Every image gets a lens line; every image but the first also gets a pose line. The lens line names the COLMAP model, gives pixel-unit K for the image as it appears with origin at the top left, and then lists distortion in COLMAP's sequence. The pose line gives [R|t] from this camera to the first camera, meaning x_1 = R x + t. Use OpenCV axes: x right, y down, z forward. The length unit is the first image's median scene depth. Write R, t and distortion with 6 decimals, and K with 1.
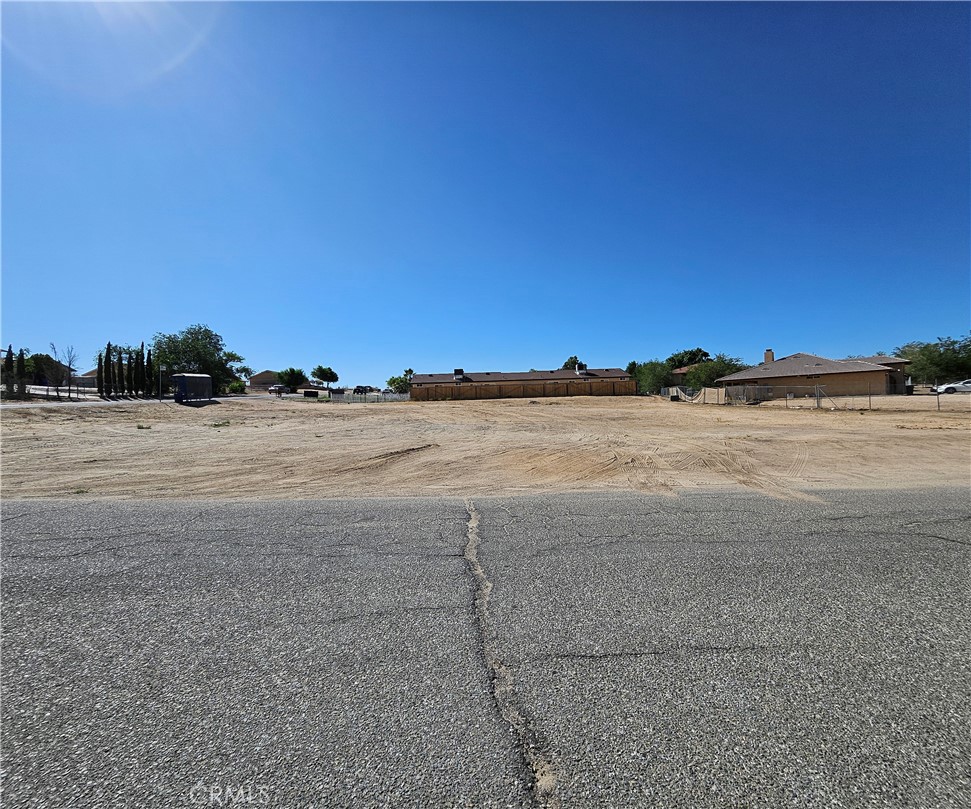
lens RADIAL K [[423.4, 0, 487.8], [0, 423.4, 405.0], [0, 0, 1]] dist [0.011084, -0.005919]
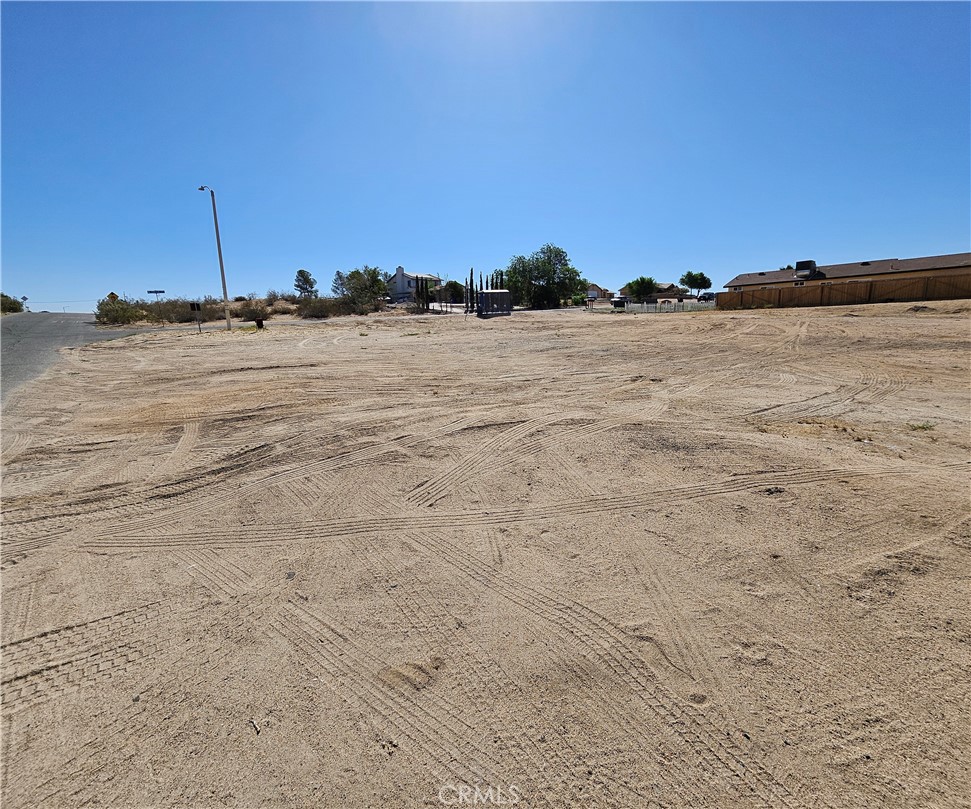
lens RADIAL K [[423.4, 0, 485.7], [0, 423.4, 396.1], [0, 0, 1]] dist [0.011084, -0.005919]
pose [[0.630762, 0.139454, -0.763342, 0.170101], [0.006492, 0.982736, 0.184899, -0.000955], [0.775949, -0.121583, 0.618968, 0.156823]]
